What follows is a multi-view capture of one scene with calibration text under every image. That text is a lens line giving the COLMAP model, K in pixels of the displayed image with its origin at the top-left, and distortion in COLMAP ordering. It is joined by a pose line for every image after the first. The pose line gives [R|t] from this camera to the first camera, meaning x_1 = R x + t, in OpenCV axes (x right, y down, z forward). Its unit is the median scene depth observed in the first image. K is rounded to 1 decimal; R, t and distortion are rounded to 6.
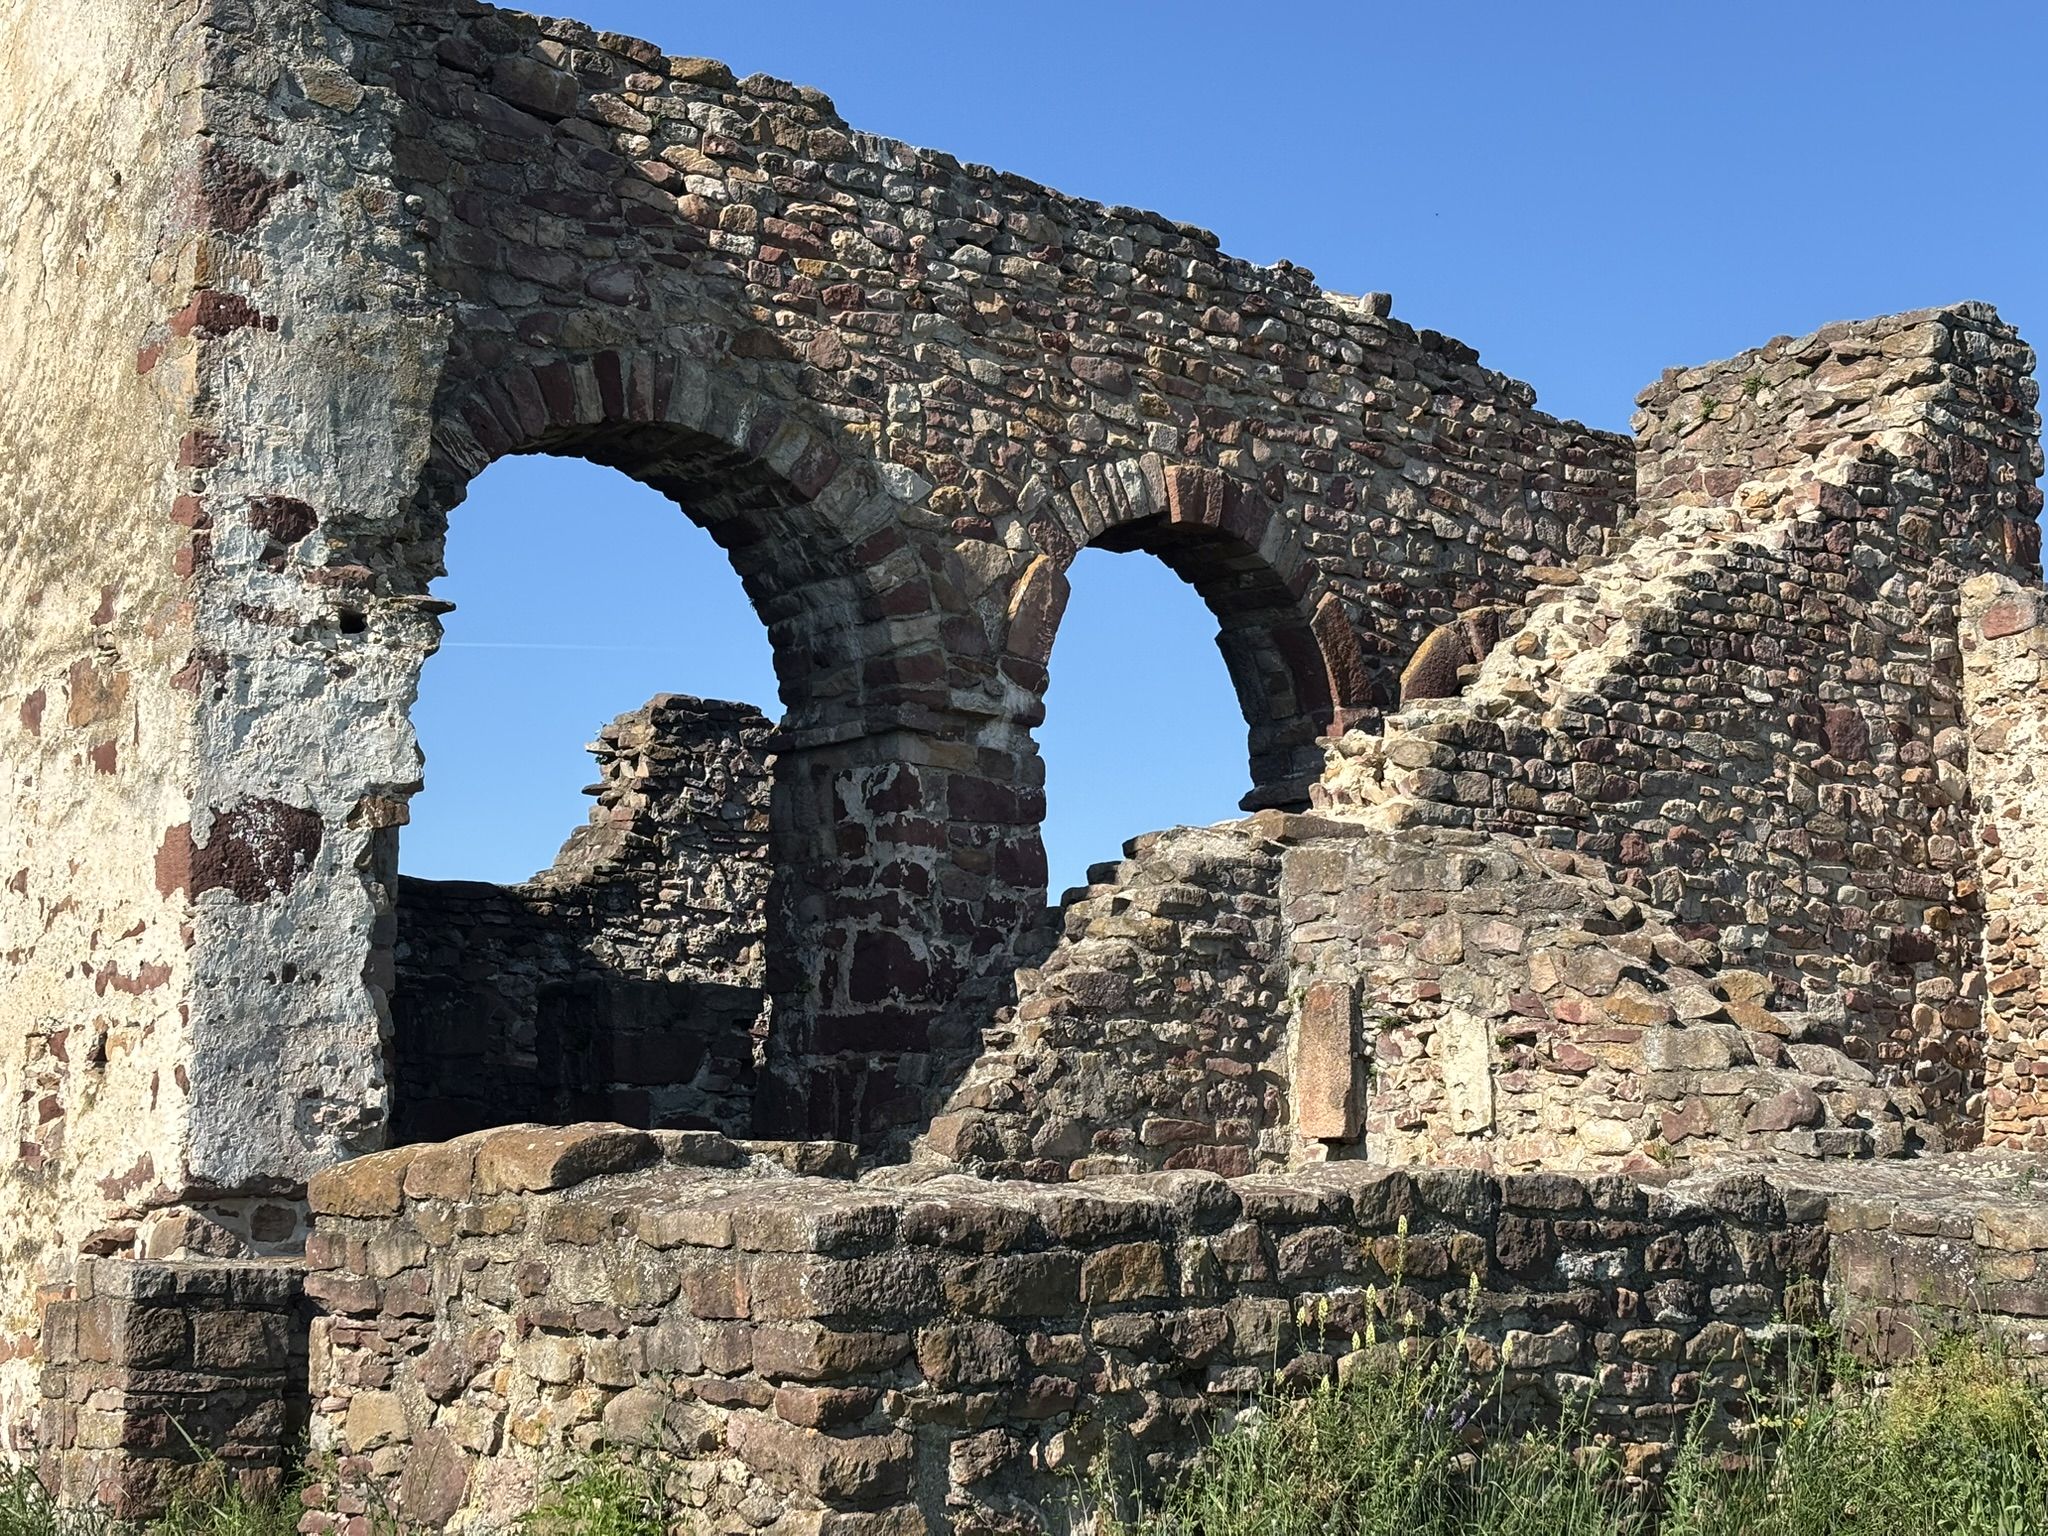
lens RADIAL K [[3111.8, 0, 1024.5], [0, 3111.8, 778.5], [0, 0, 1]] dist [0.097511, 0.000000]
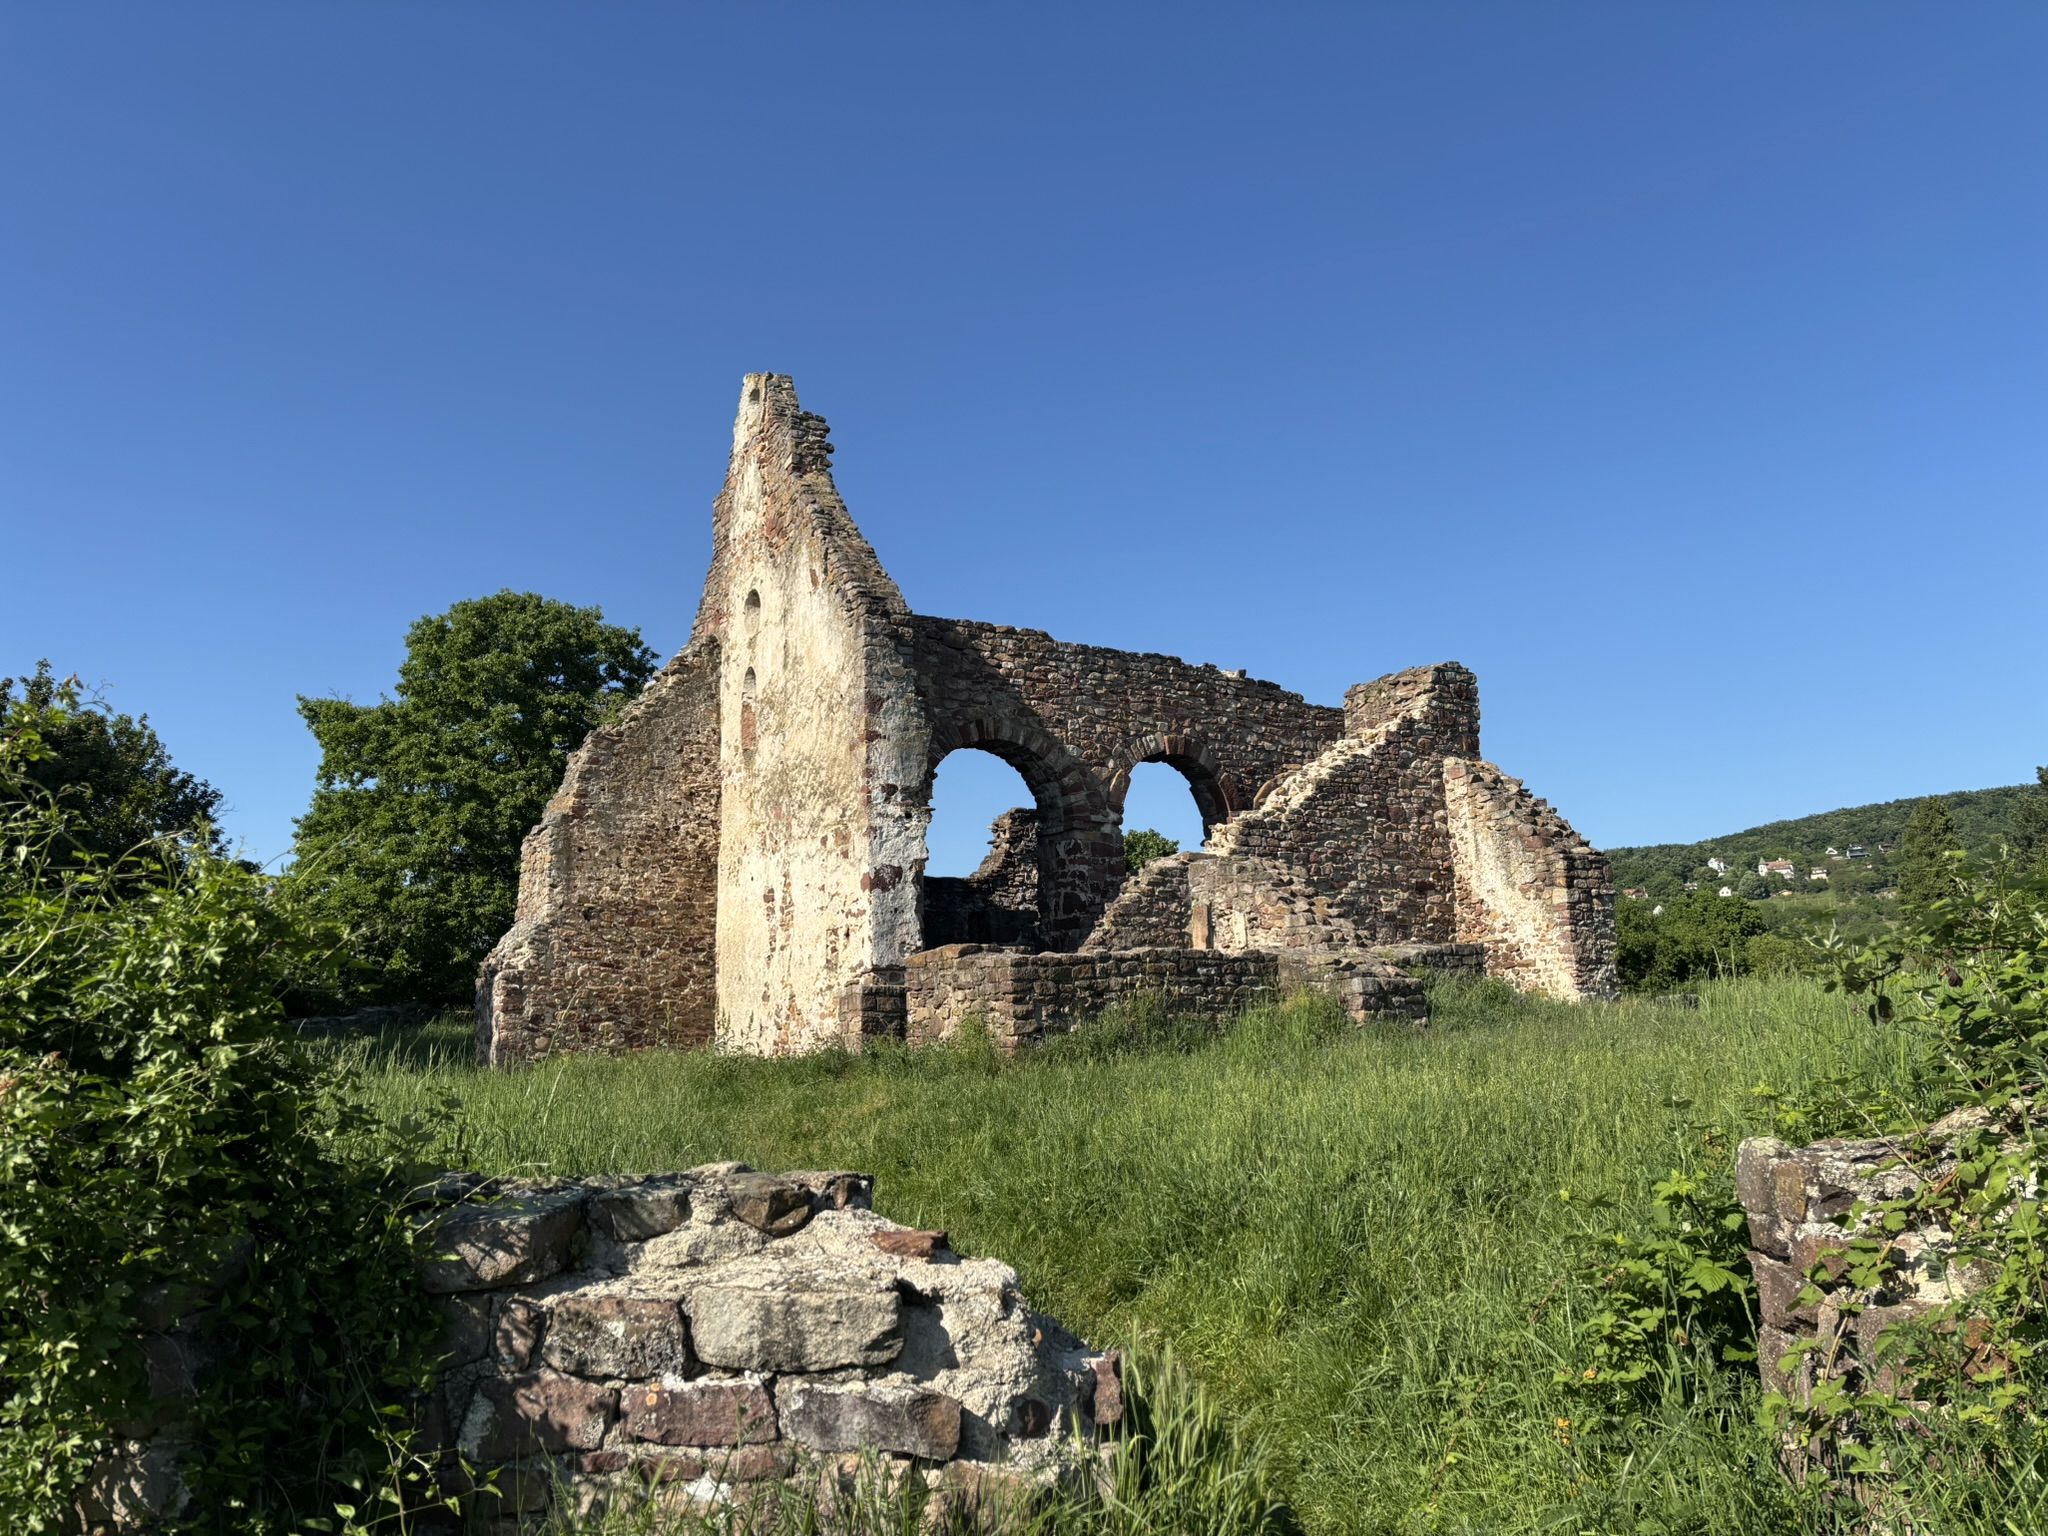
lens RADIAL K [[1545.3, 0, 1019.5], [0, 1545.3, 771.5], [0, 0, 1]] dist [0.119657, -0.000772]
pose [[0.989790, -0.044163, -0.135518, 0.128365], [0.041097, 0.998834, -0.025341, -0.038625], [0.136479, 0.019513, 0.990451, -0.616127]]
